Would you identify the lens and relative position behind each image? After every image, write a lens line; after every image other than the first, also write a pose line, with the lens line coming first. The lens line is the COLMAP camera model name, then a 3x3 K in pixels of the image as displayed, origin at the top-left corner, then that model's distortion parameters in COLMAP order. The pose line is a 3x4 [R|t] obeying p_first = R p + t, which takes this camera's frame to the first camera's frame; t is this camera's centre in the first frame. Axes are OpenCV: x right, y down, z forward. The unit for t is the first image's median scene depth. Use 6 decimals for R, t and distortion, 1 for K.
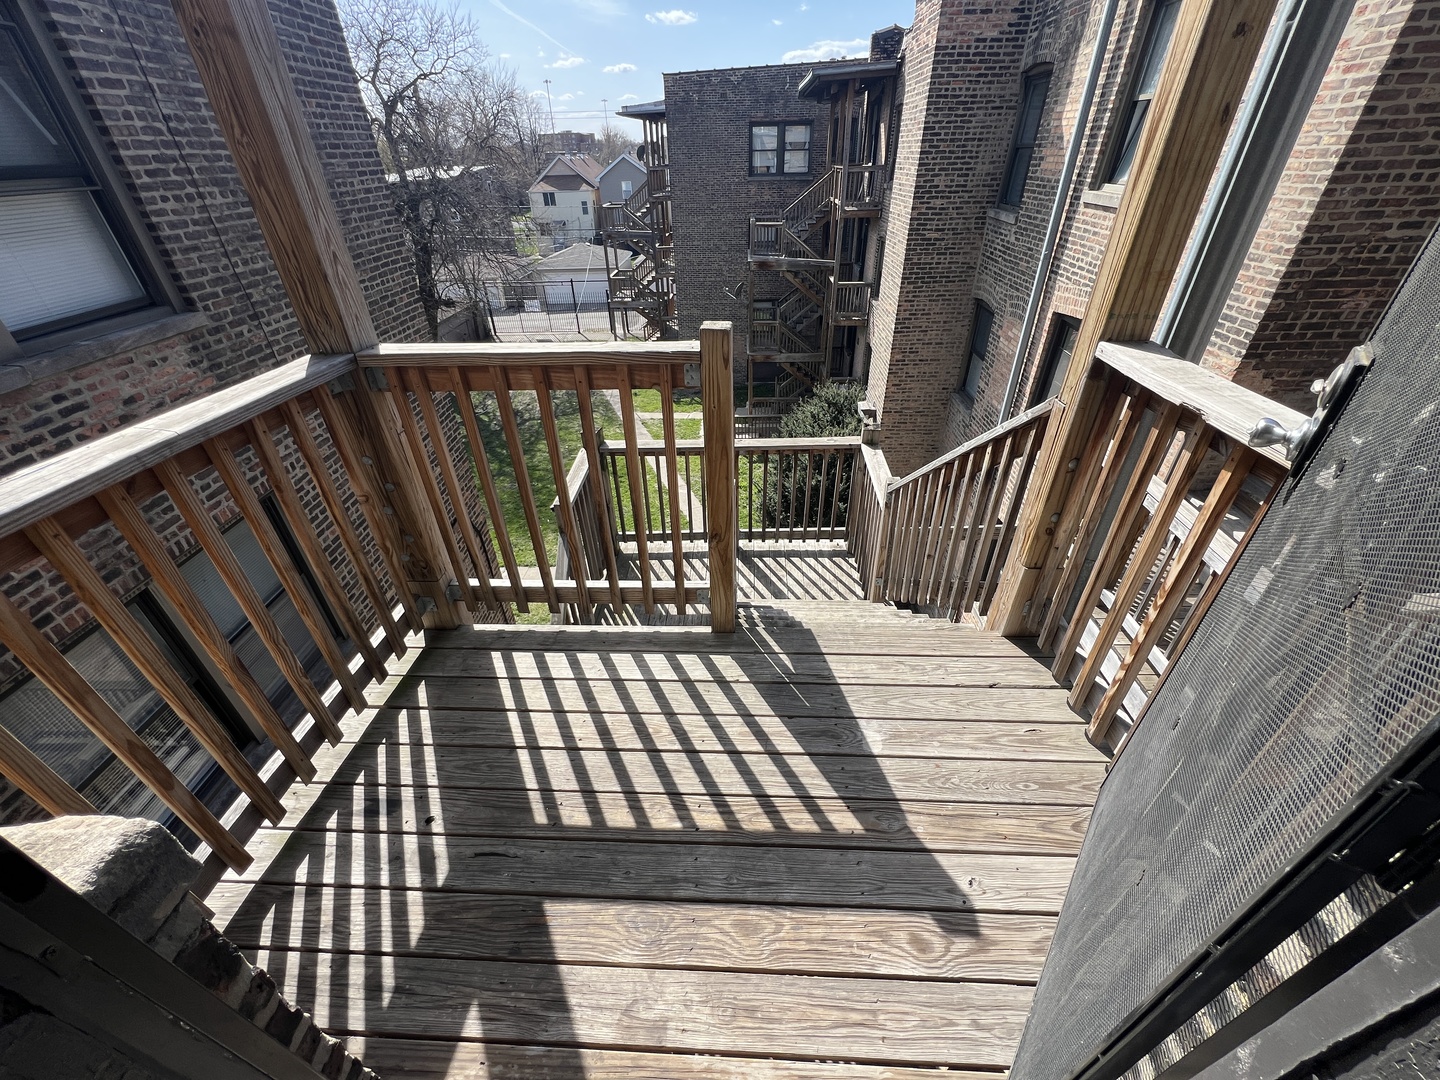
lens RADIAL K [[575.3, 0, 719.2], [0, 575.3, 537.6], [0, 0, 1]] dist [-0.000331, -0.000144]
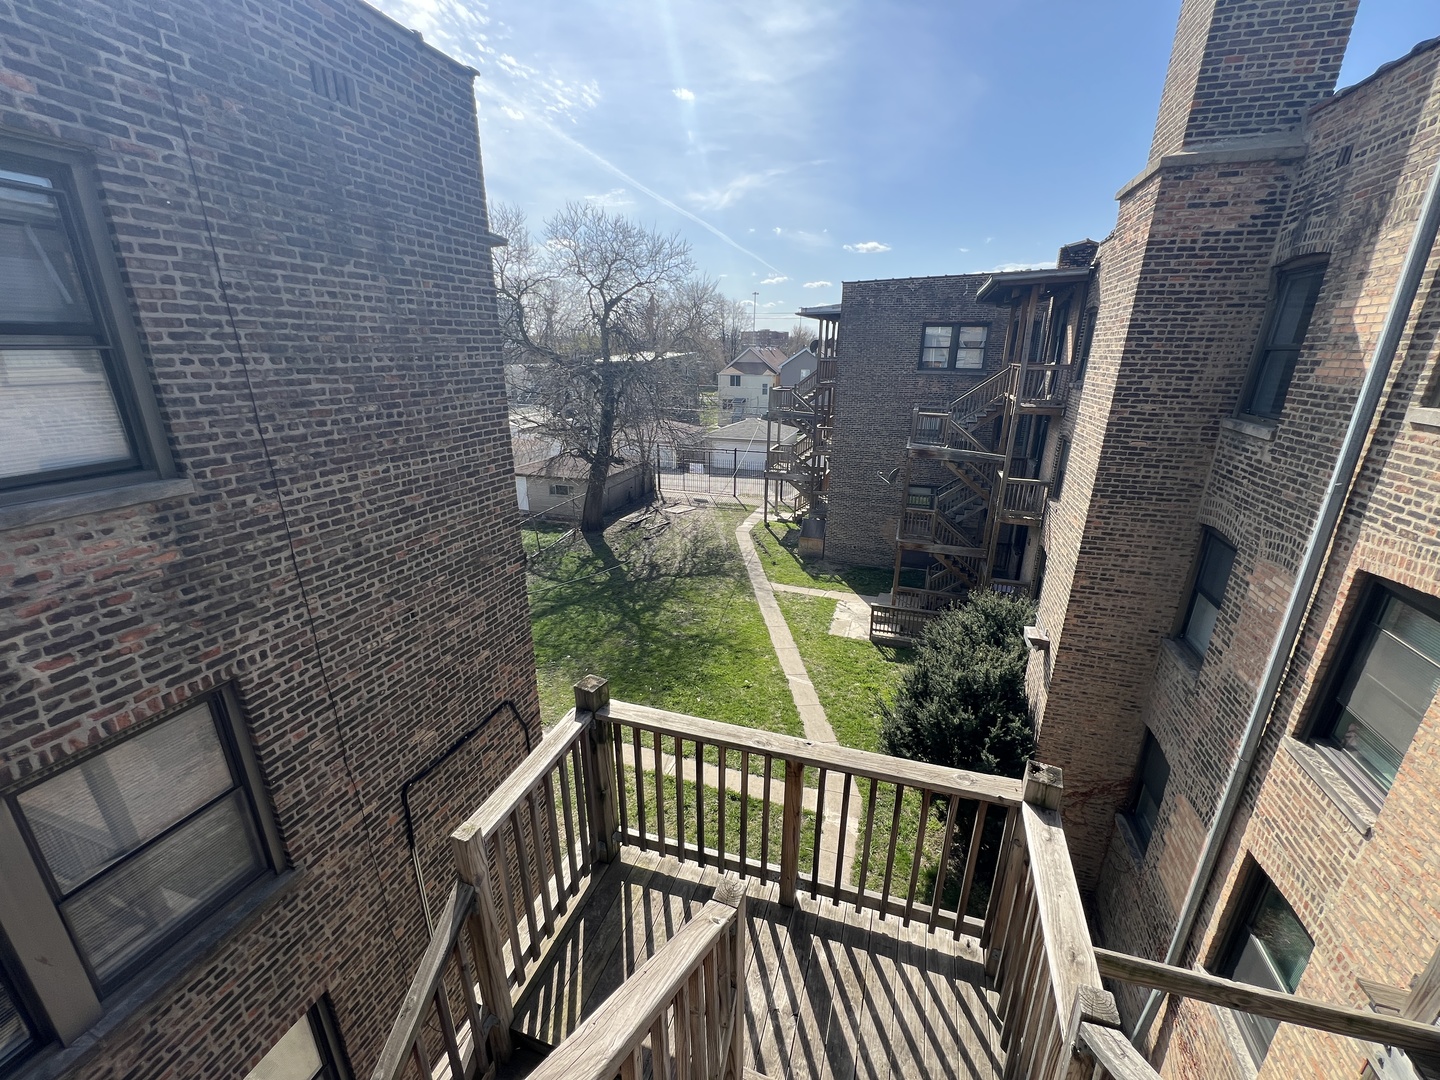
lens RADIAL K [[575.3, 0, 719.2], [0, 575.3, 537.6], [0, 0, 1]] dist [-0.000331, -0.000144]
pose [[0.957885, 0.117429, -0.262042, 0.045153], [-0.183175, 0.952657, -0.242674, -0.117260], [0.221139, 0.280454, 0.934047, 0.189127]]
